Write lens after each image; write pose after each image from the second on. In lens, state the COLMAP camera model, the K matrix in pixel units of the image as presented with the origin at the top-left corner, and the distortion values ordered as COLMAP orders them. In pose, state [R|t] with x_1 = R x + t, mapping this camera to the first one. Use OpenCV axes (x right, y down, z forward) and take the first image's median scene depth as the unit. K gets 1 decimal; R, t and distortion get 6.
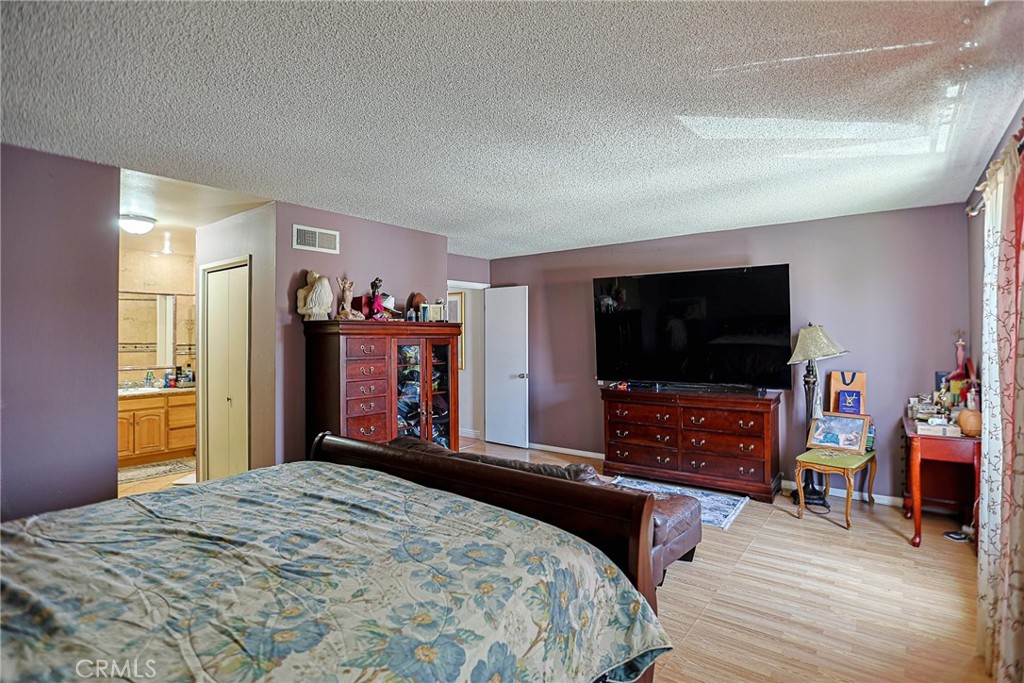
lens RADIAL K [[500.1, 0, 517.2], [0, 500.1, 337.2], [0, 0, 1]] dist [-0.037938, 0.001611]
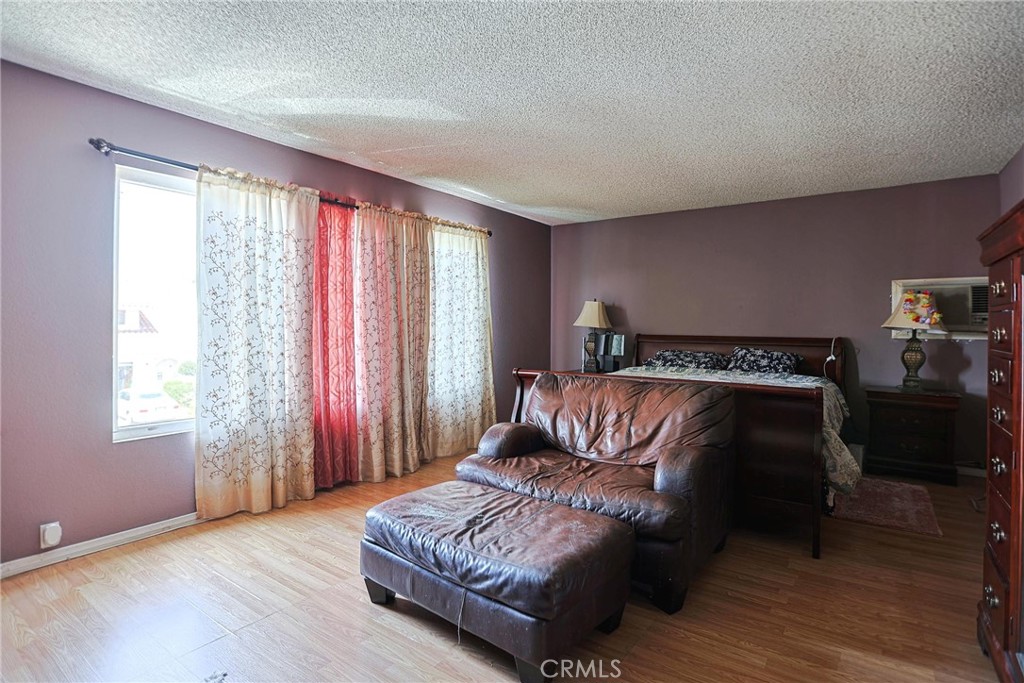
lens RADIAL K [[505.6, 0, 512.0], [0, 505.6, 341.5], [0, 0, 1]] dist [0.000138, 0.000011]
pose [[-0.999328, 0.001306, -0.036618, 0.245901], [0.000299, 0.999622, 0.027498, 0.091367], [0.036640, 0.027468, -0.998951, 2.258902]]
